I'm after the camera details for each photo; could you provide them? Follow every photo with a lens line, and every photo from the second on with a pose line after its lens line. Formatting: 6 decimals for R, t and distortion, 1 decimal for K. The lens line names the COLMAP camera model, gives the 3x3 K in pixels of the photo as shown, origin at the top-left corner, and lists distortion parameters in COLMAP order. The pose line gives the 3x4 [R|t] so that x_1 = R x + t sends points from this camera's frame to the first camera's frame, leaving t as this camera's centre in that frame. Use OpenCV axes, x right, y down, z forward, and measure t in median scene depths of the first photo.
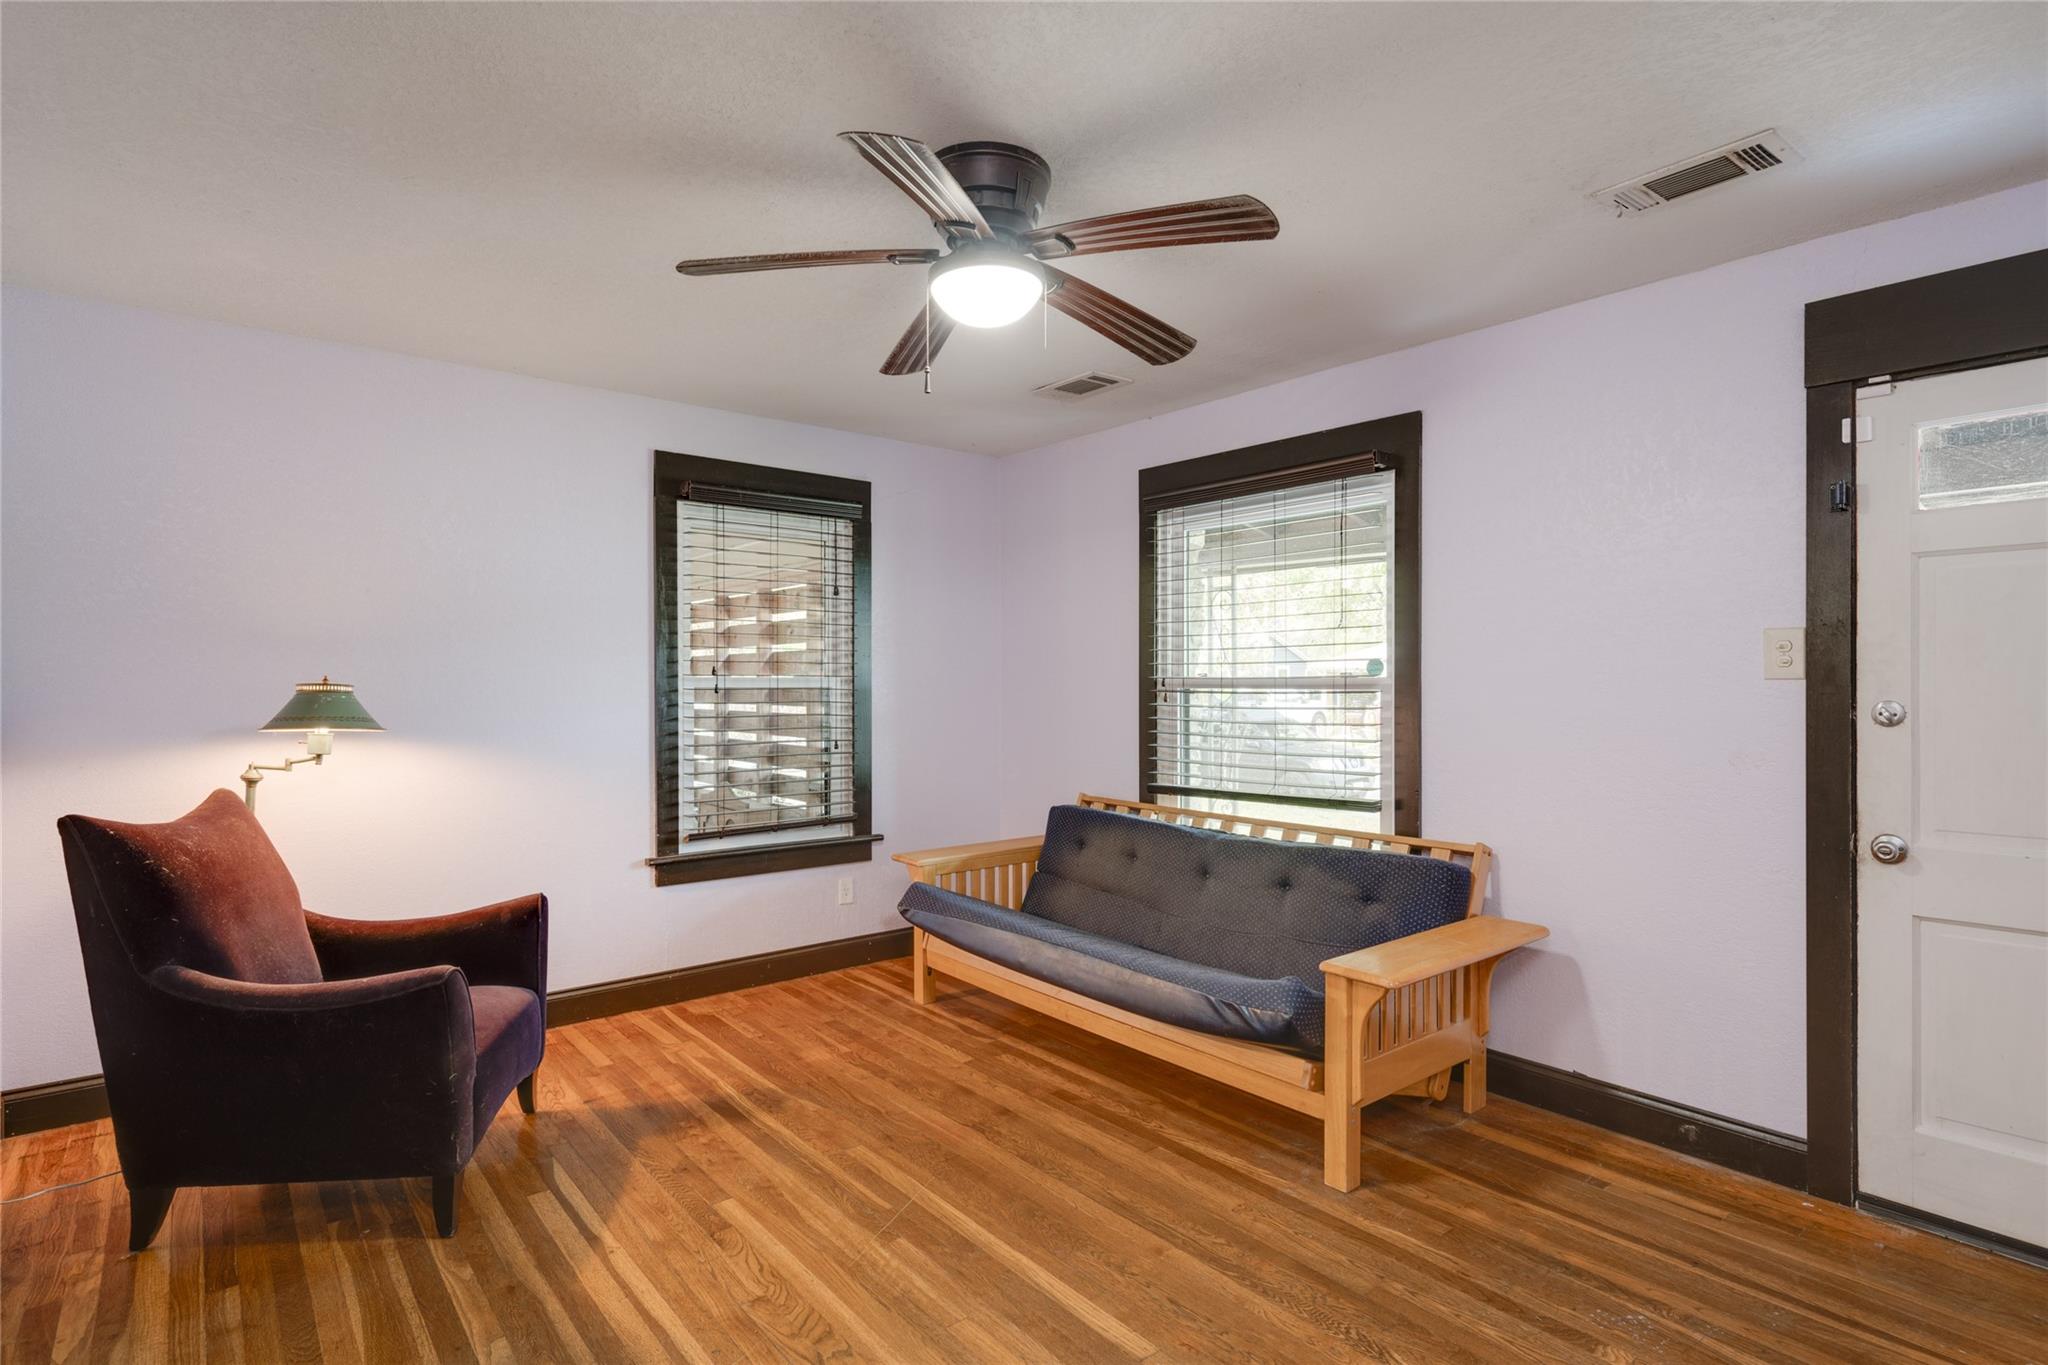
lens RADIAL K [[968.9, 0, 1030.6], [0, 968.9, 681.5], [0, 0, 1]] dist [-0.007611, 0.002550]
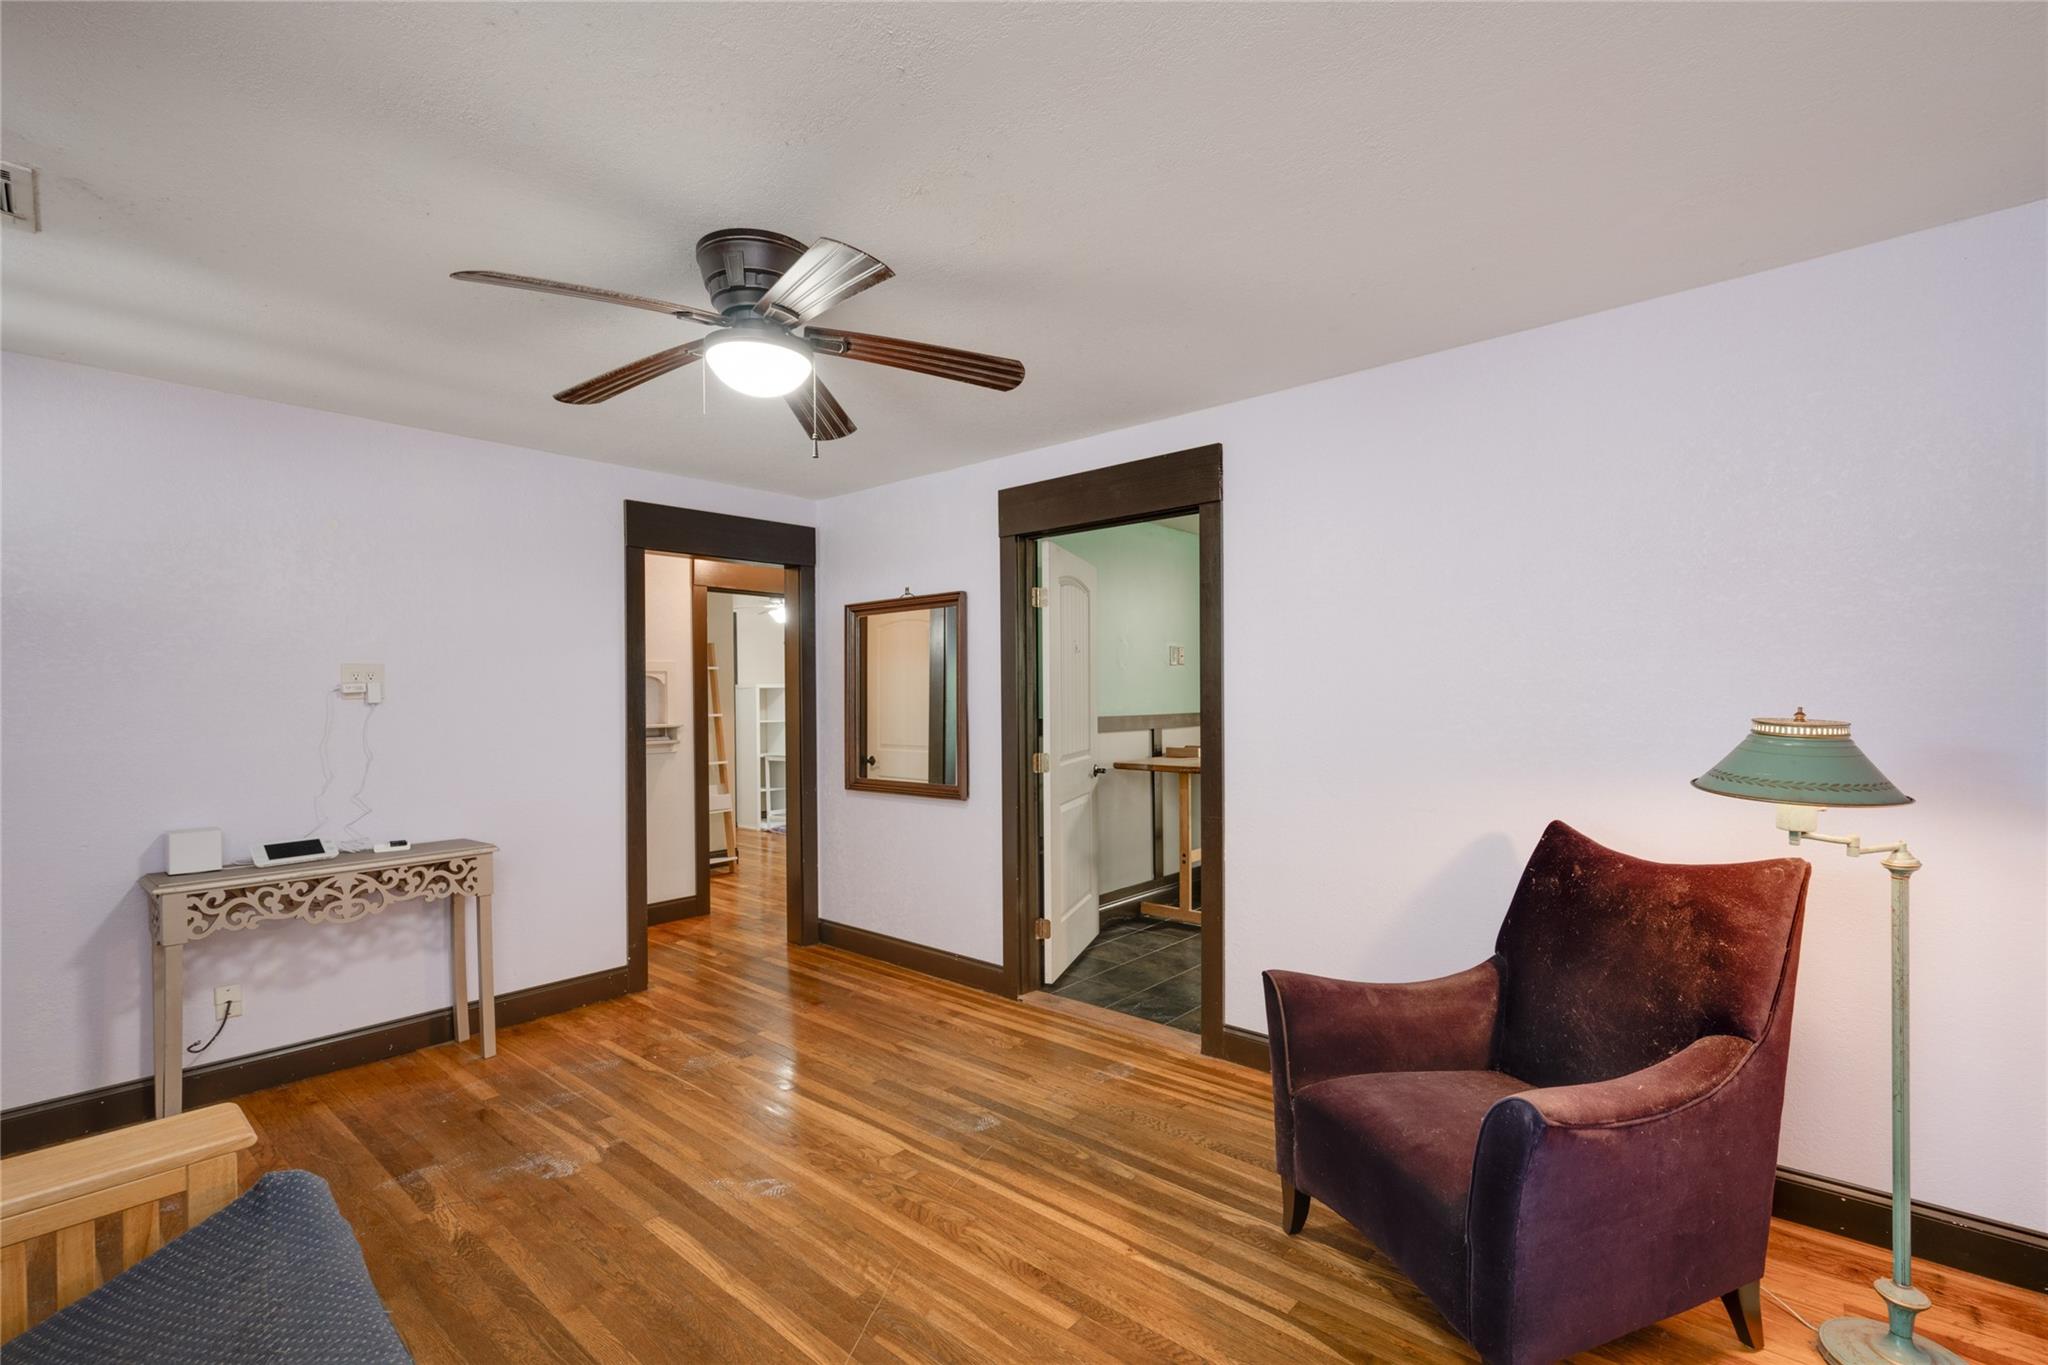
lens RADIAL K [[930.9, 0, 1022.8], [0, 930.9, 682.2], [0, 0, 1]] dist [0.003365, -0.001776]
pose [[-0.989173, 0.009503, -0.146448, -0.174334], [0.009818, 0.999951, -0.001428, -0.033687], [0.146428, -0.002851, -0.989217, 2.009795]]
